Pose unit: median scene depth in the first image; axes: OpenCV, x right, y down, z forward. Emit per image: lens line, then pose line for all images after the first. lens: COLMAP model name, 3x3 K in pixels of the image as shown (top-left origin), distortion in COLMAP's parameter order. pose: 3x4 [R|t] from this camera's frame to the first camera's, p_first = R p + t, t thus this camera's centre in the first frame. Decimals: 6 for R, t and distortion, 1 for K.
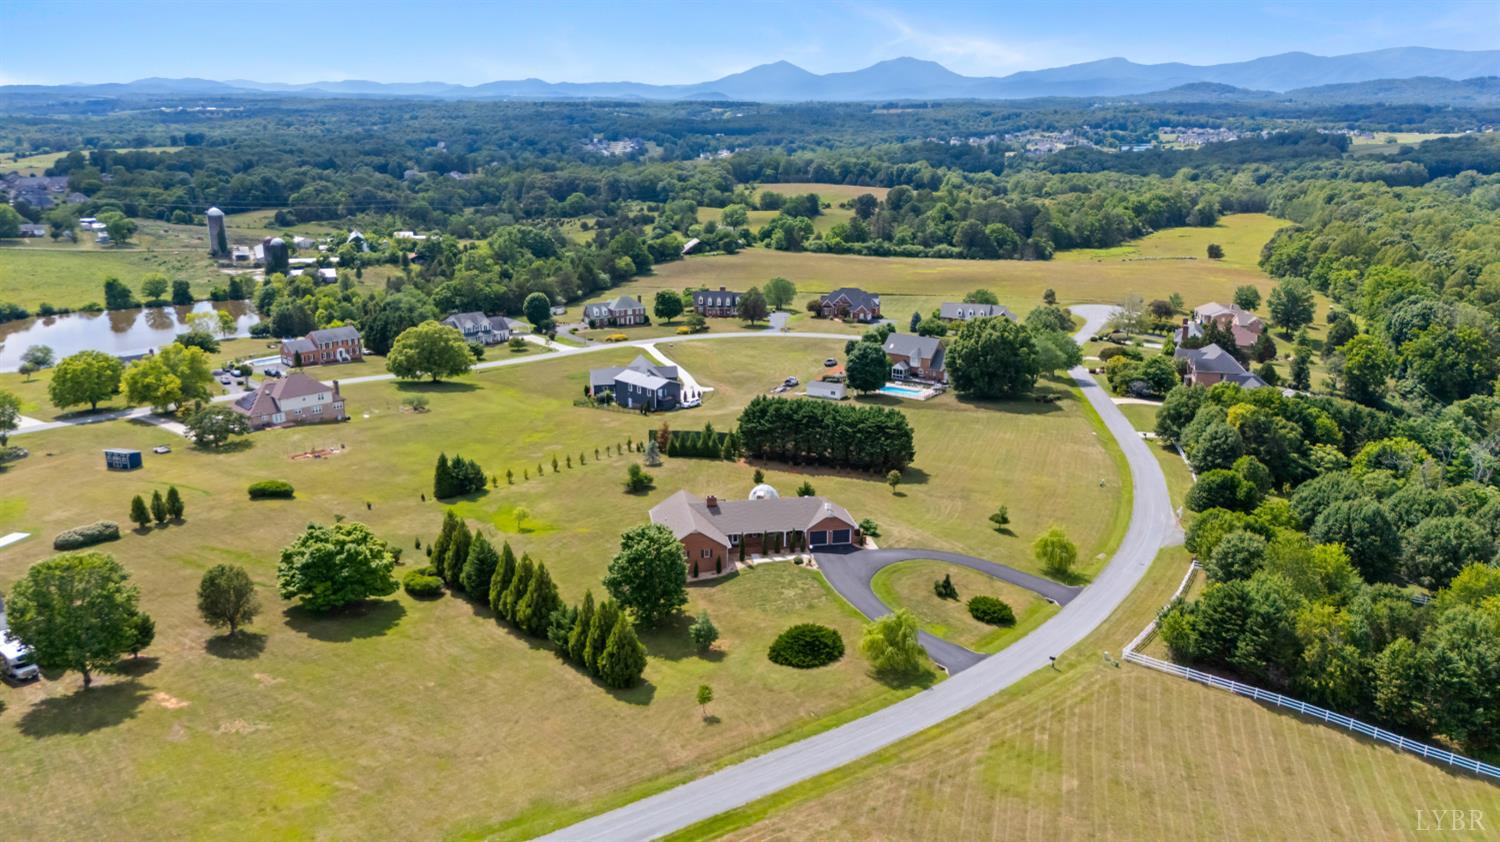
lens RADIAL K [[1091.1, 0, 754.9], [0, 1091.1, 422.1], [0, 0, 1]] dist [0.031549, -0.020270]
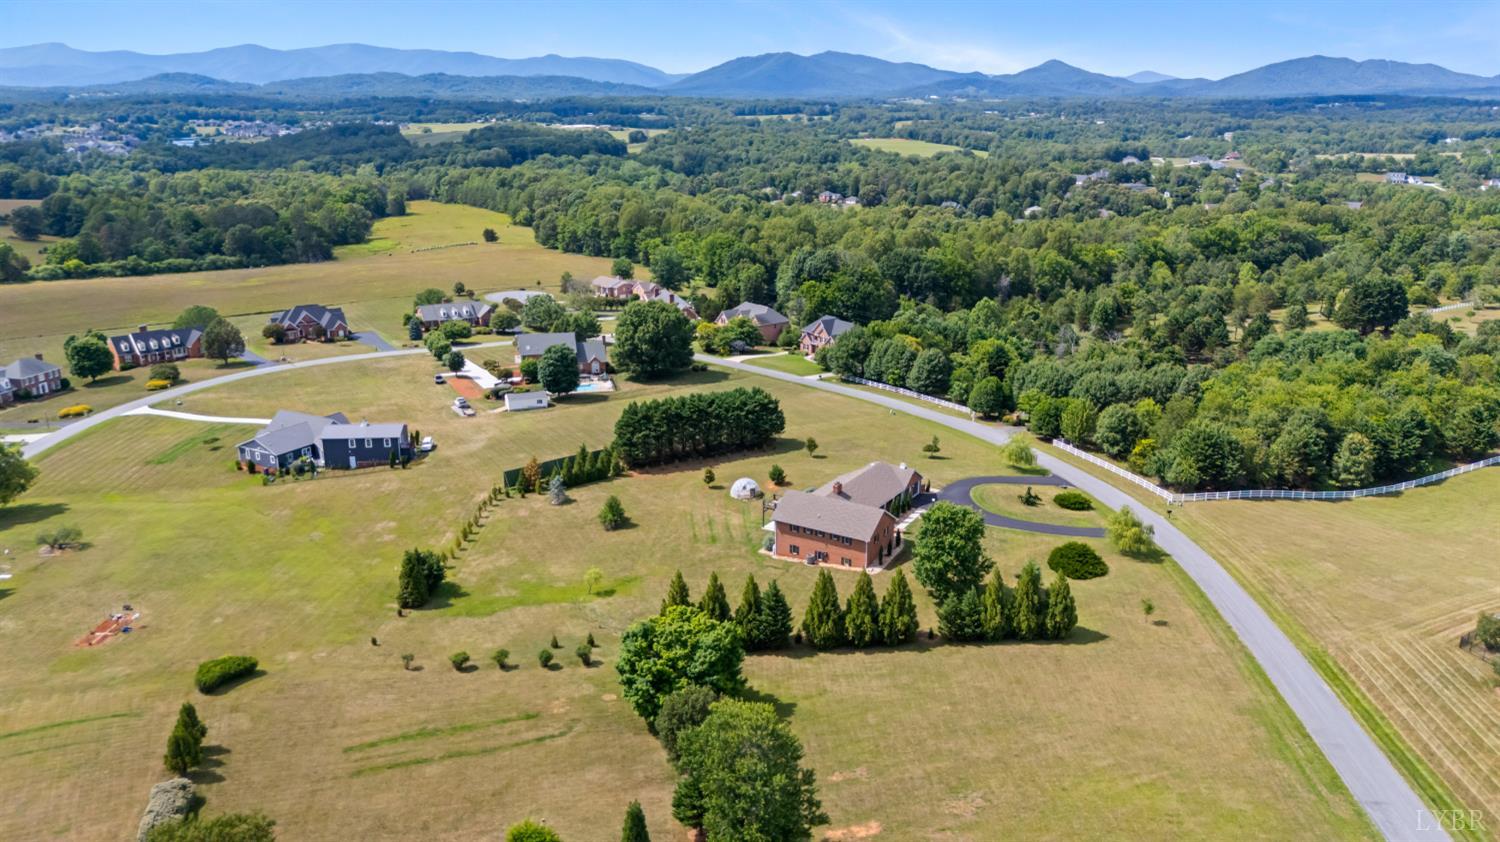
lens RADIAL K [[1091.1, 0, 755.4], [0, 1091.1, 420.3], [0, 0, 1]] dist [0.031549, -0.020270]
pose [[0.661619, -0.213619, 0.718768, -0.209481], [0.209845, 0.973008, 0.096019, -0.026712], [-0.719878, 0.087302, 0.688588, 0.090289]]
